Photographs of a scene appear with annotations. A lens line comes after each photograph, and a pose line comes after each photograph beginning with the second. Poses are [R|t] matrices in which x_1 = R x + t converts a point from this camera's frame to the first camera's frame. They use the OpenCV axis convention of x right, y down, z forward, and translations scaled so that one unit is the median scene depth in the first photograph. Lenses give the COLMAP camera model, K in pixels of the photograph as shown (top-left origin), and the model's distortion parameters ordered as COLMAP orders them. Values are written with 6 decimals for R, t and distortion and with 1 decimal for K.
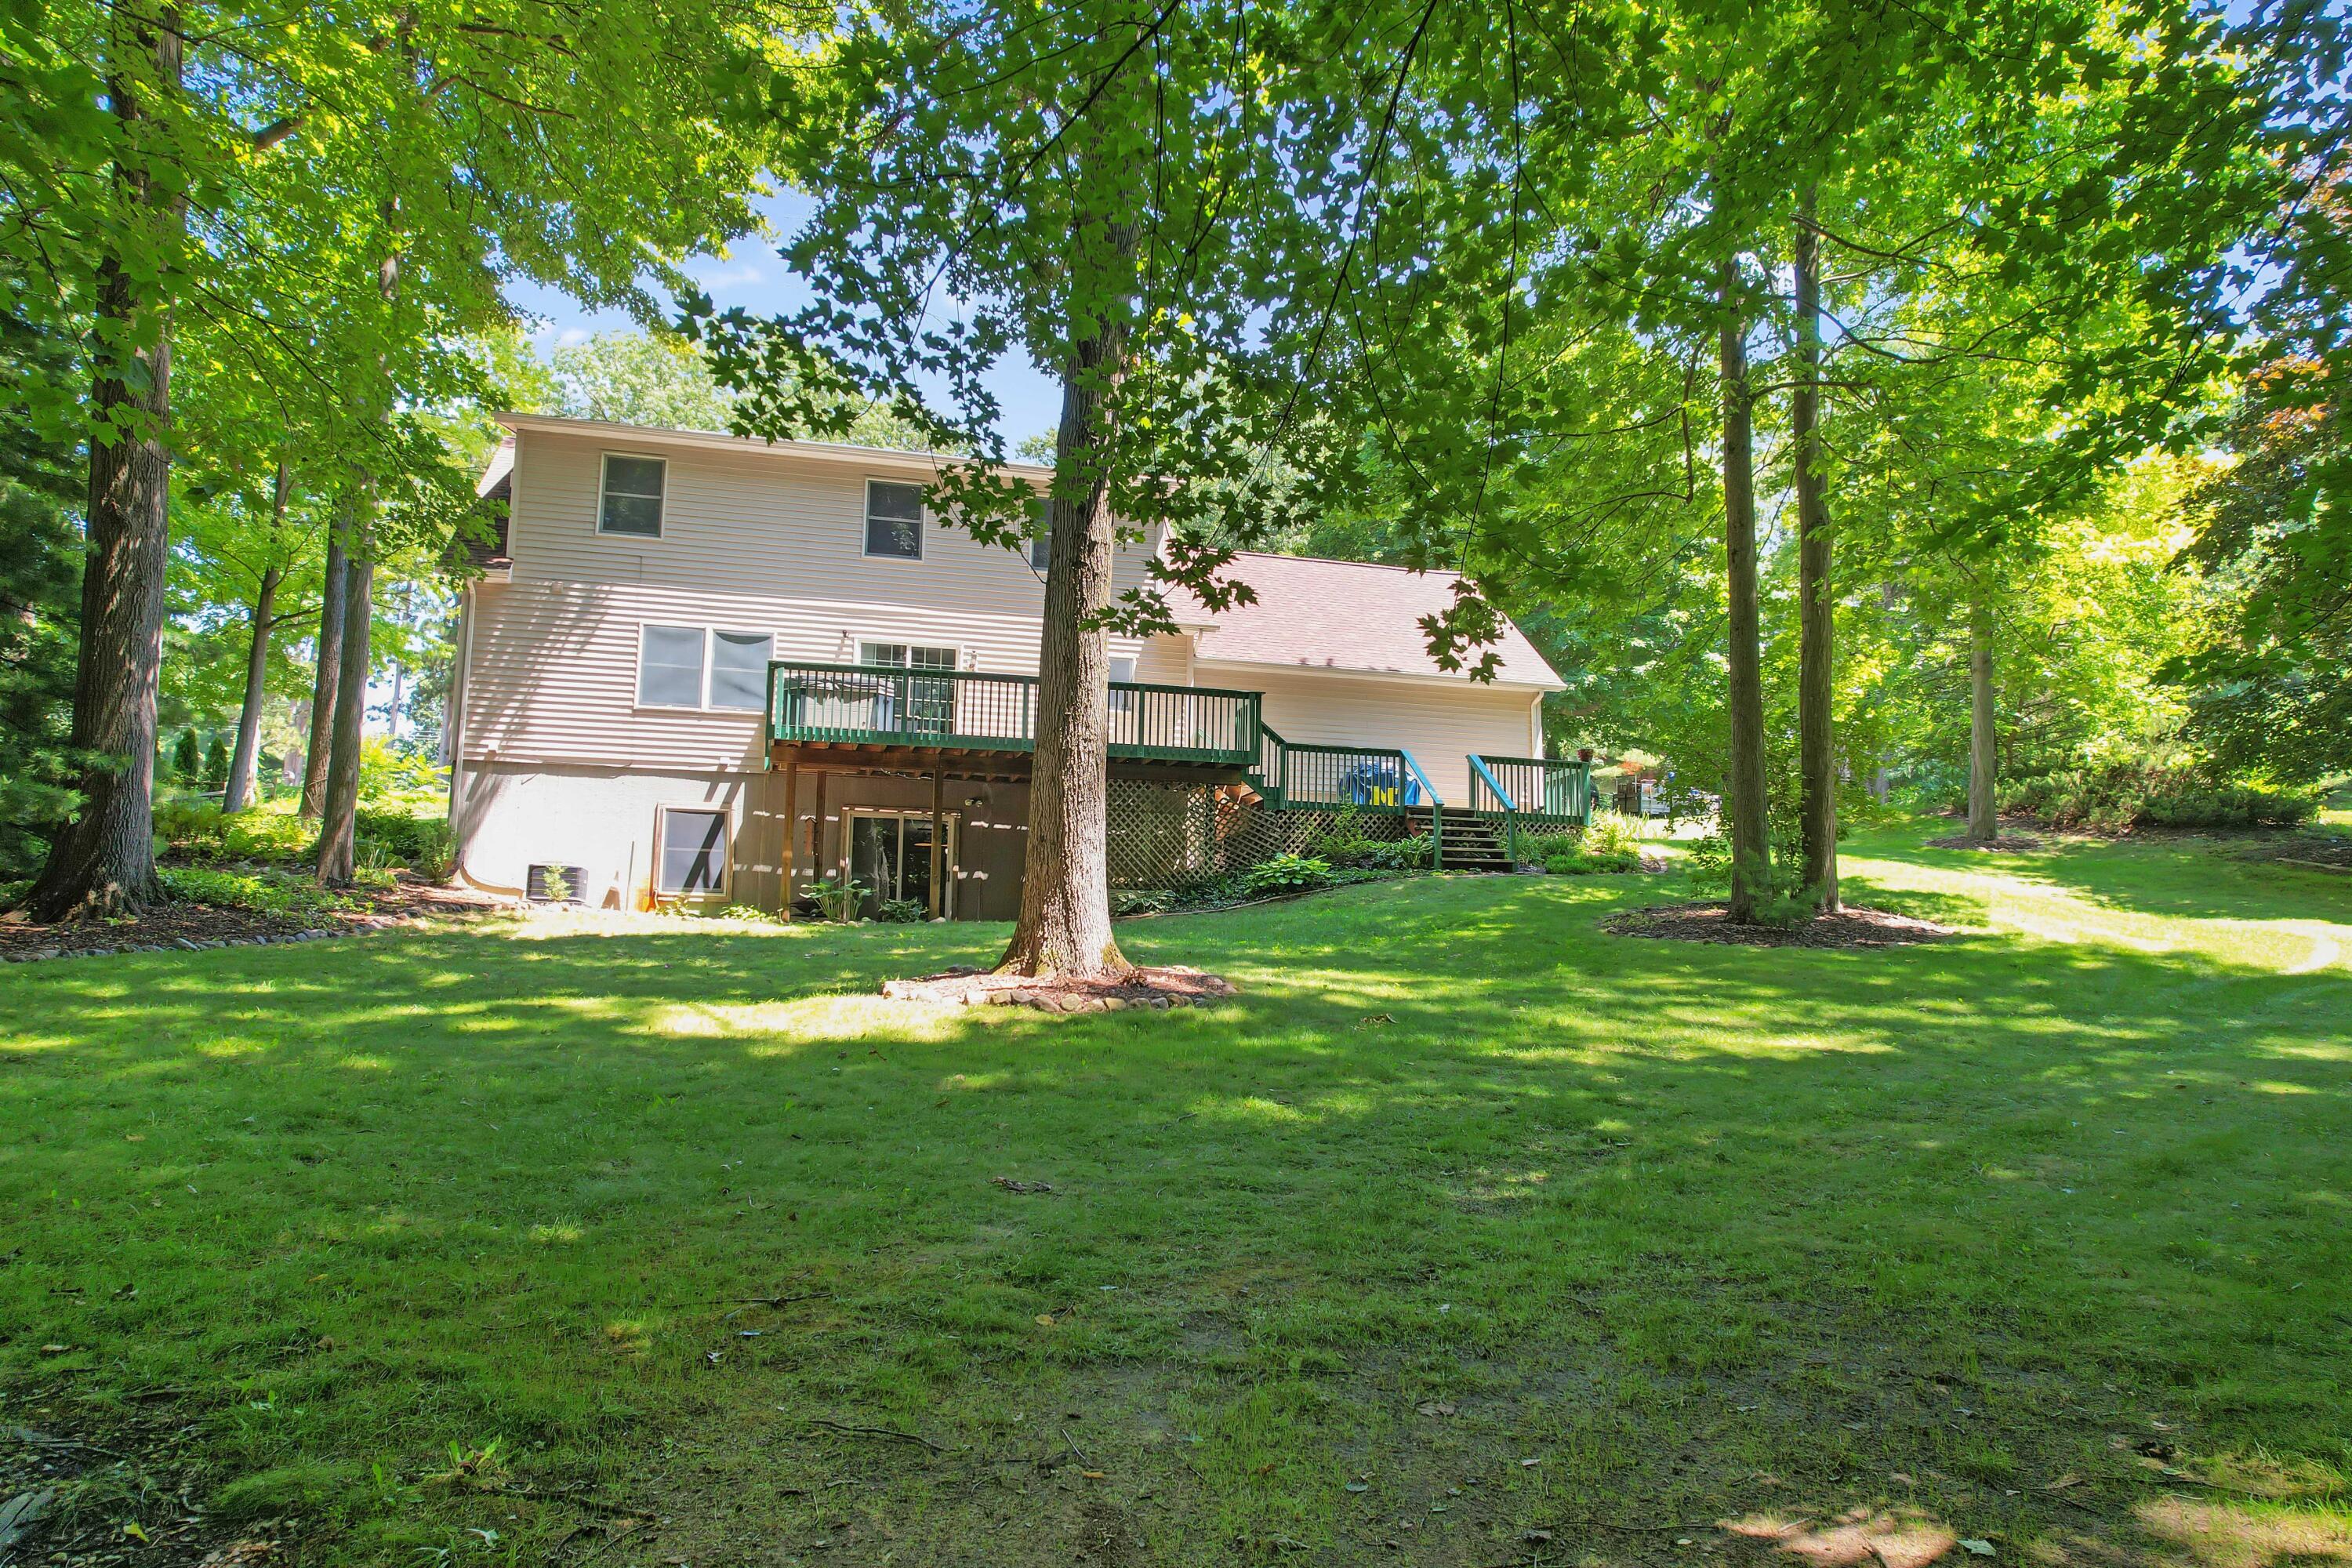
lens RADIAL K [[1568.5, 0, 1196.1], [0, 1568.5, 777.6], [0, 0, 1]] dist [-0.052332, 0.043907]
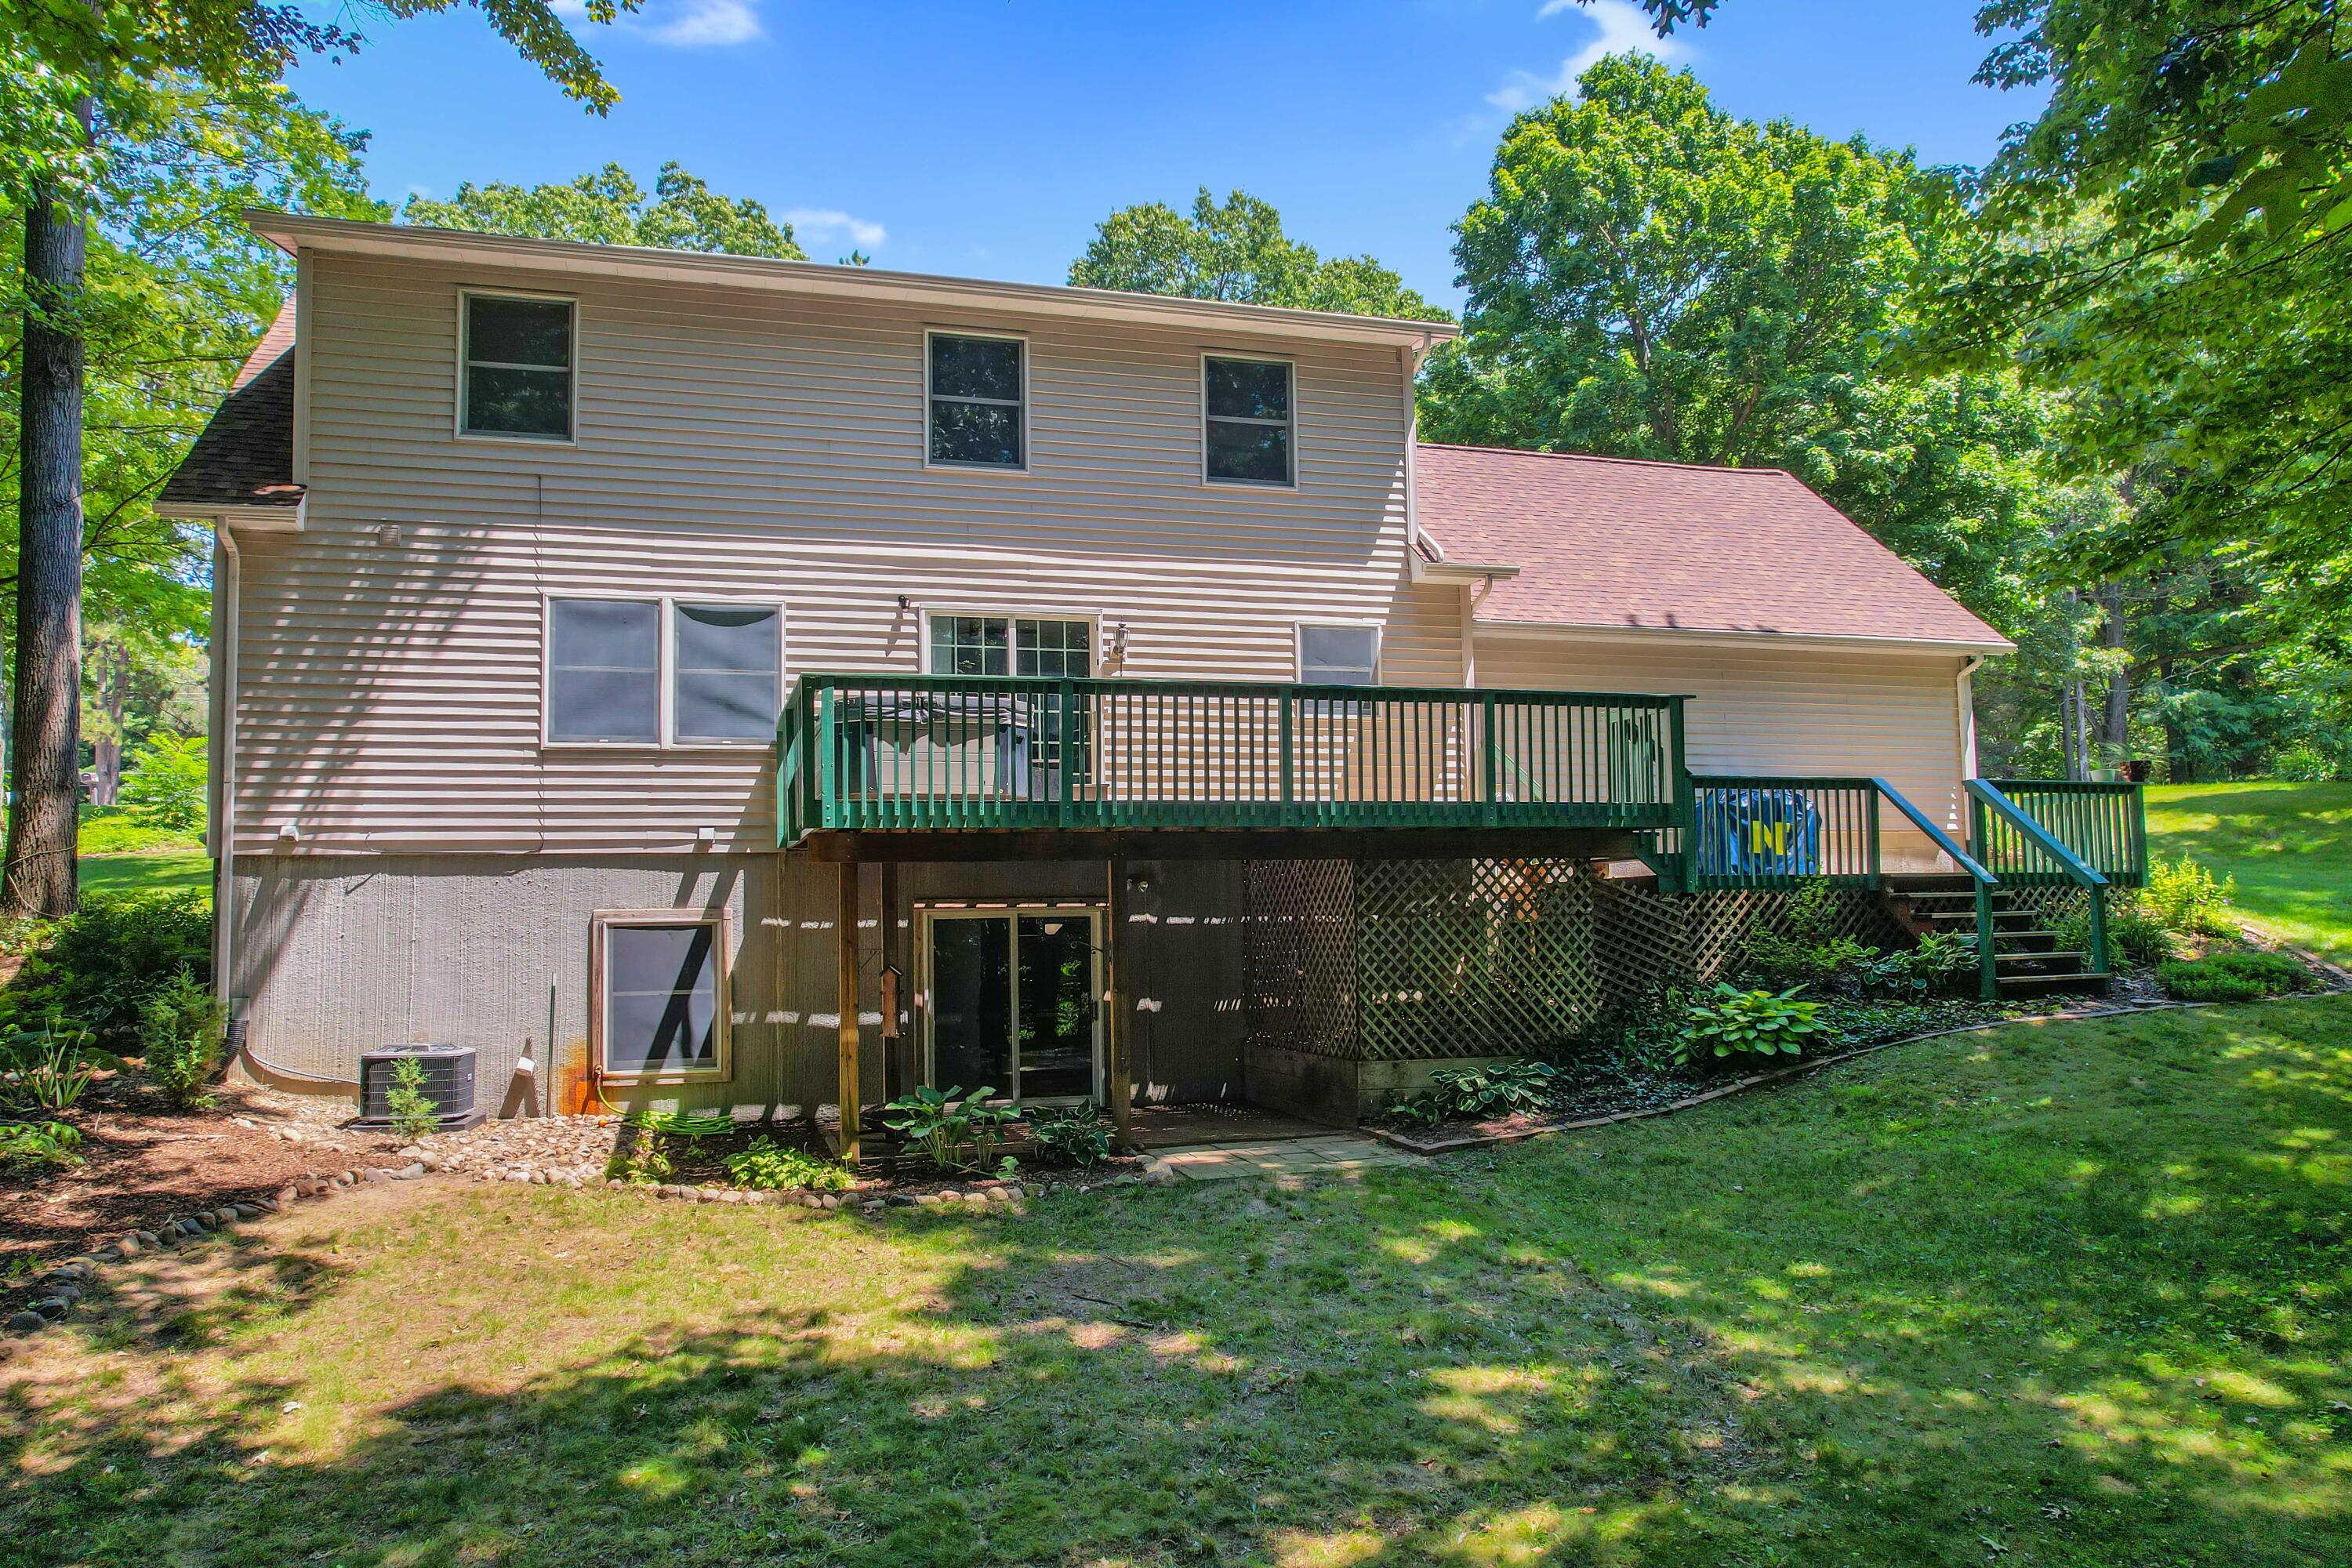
lens RADIAL K [[1568.5, 0, 1157.0], [0, 1568.5, 792.6], [0, 0, 1]] dist [-0.052332, 0.043907]
pose [[0.999110, -0.030539, 0.029080, -0.155057], [0.028494, 0.997258, 0.068303, -0.060337], [-0.031086, -0.067414, 0.997241, 0.430979]]
